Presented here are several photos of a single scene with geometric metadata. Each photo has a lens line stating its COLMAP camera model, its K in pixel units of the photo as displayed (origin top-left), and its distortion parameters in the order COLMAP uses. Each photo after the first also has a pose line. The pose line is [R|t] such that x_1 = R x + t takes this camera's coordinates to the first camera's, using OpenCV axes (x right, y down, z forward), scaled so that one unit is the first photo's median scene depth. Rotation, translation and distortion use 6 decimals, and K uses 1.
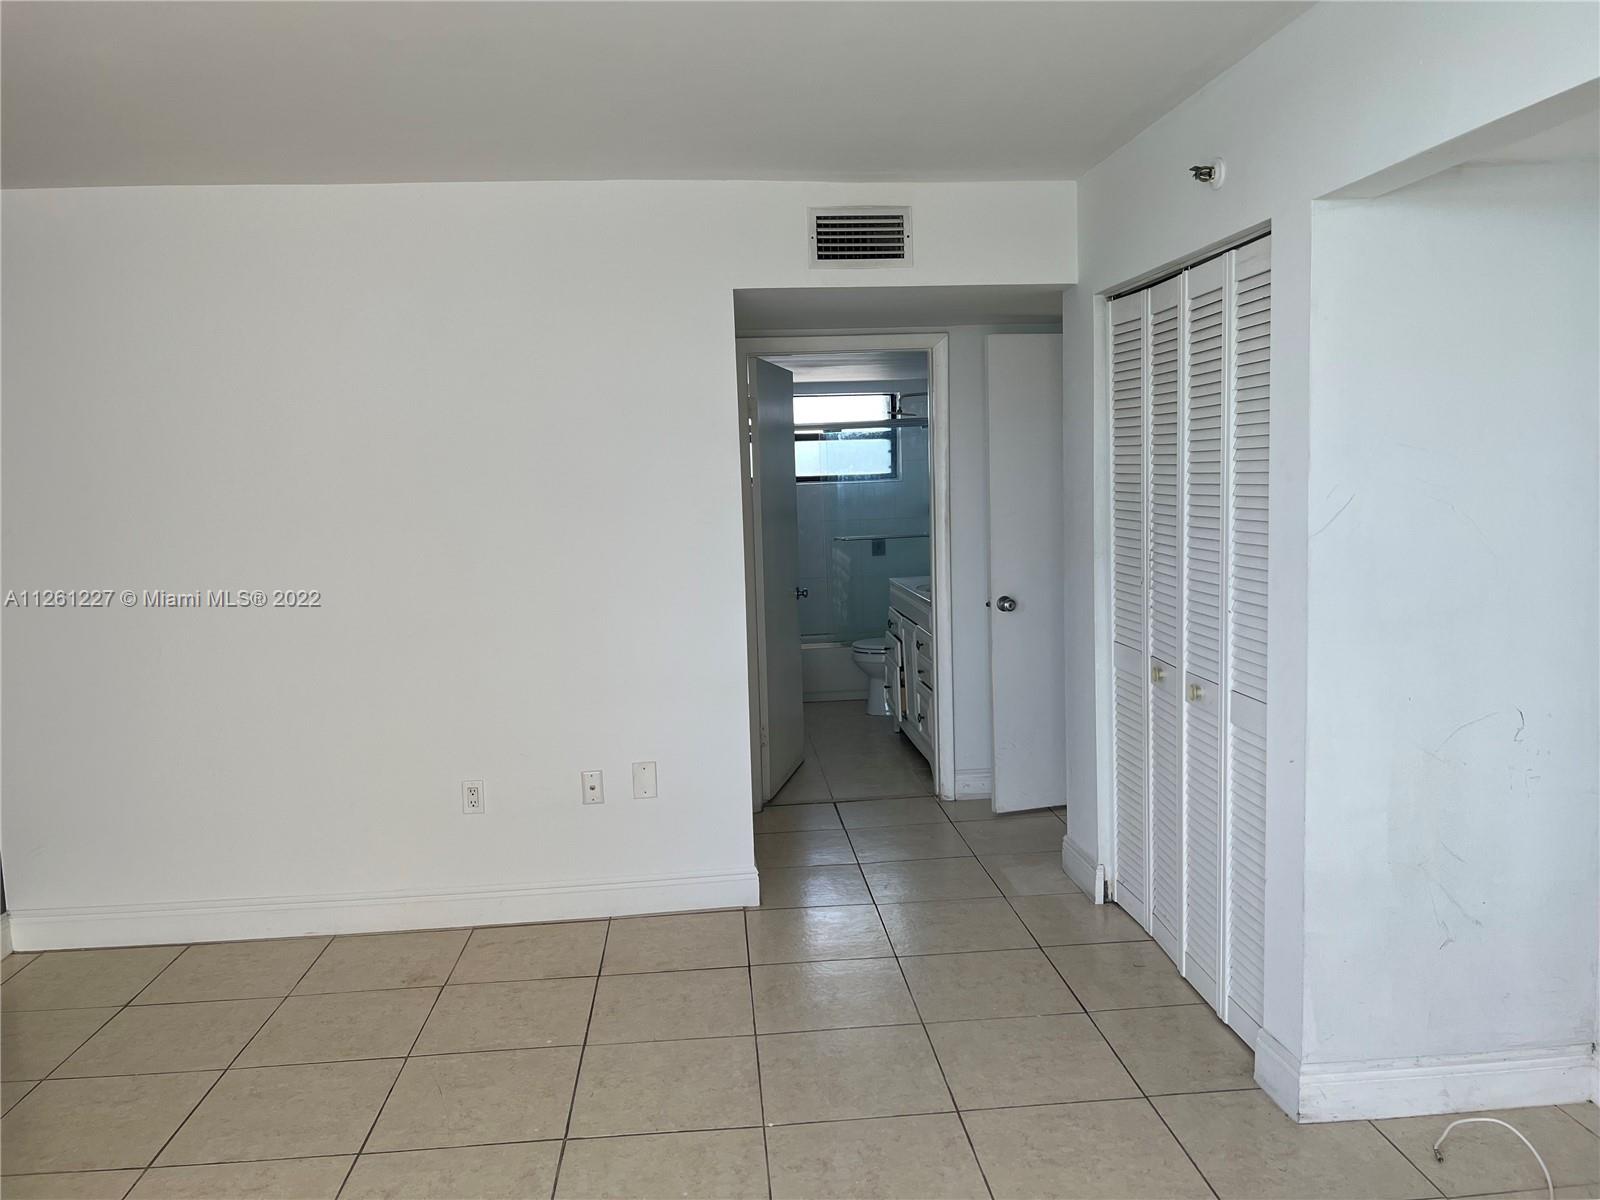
lens RADIAL K [[1204.6, 0, 799.3], [0, 1204.6, 599.7], [0, 0, 1]] dist [0.012050, -0.017029]
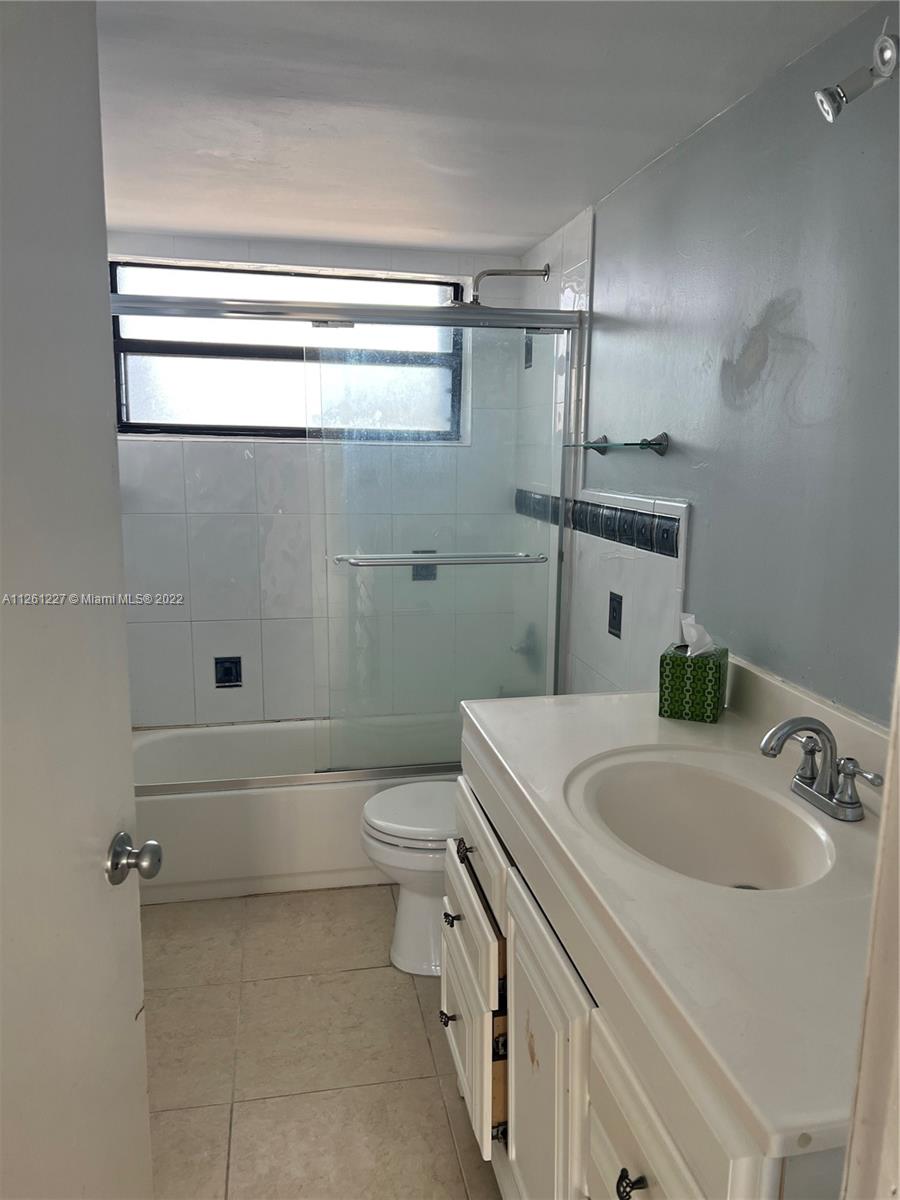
lens RADIAL K [[903.5, 0, 451.8], [0, 903.5, 602.7], [0, 0, 1]] dist [0.012050, -0.017029]
pose [[0.993123, 0.023177, 0.114763, 0.032695], [-0.031141, 0.997193, 0.068095, -0.056718], [-0.112862, -0.071200, 0.991056, 0.602772]]
